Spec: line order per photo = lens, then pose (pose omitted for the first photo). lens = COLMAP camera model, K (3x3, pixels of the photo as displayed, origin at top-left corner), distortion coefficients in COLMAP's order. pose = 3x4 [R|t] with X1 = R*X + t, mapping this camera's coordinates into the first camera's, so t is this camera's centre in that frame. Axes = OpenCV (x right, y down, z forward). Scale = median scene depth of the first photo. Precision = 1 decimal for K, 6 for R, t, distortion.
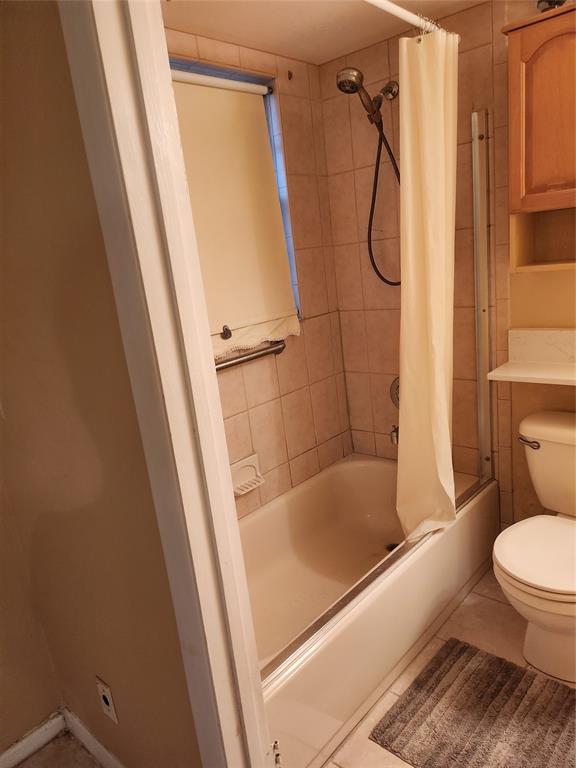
lens RADIAL K [[543.4, 0, 287.4], [0, 543.4, 373.5], [0, 0, 1]] dist [0.009364, -0.000231]
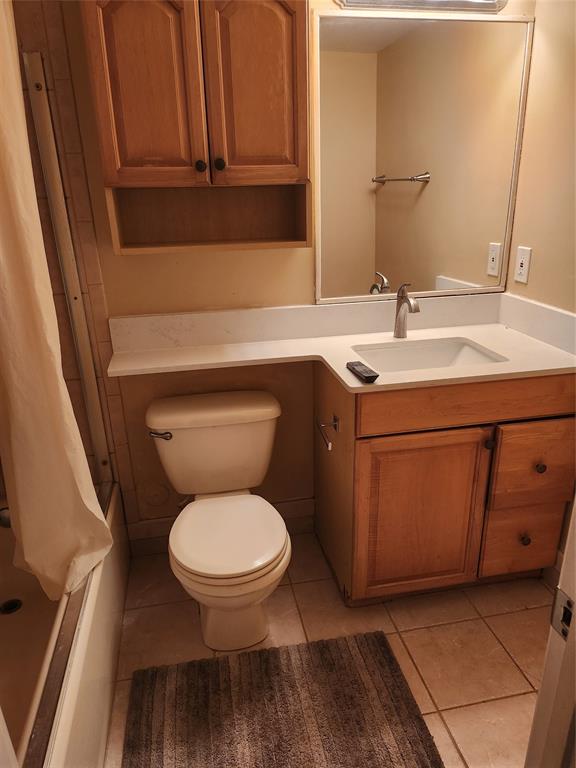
lens RADIAL K [[540.5, 0, 292.8], [0, 540.5, 385.4], [0, 0, 1]] dist [0.061587, -0.074155]
pose [[0.603598, -0.176678, 0.777466, -0.146677], [0.132782, 0.983796, 0.120479, -0.043764], [-0.786154, 0.030513, 0.617277, 0.225737]]
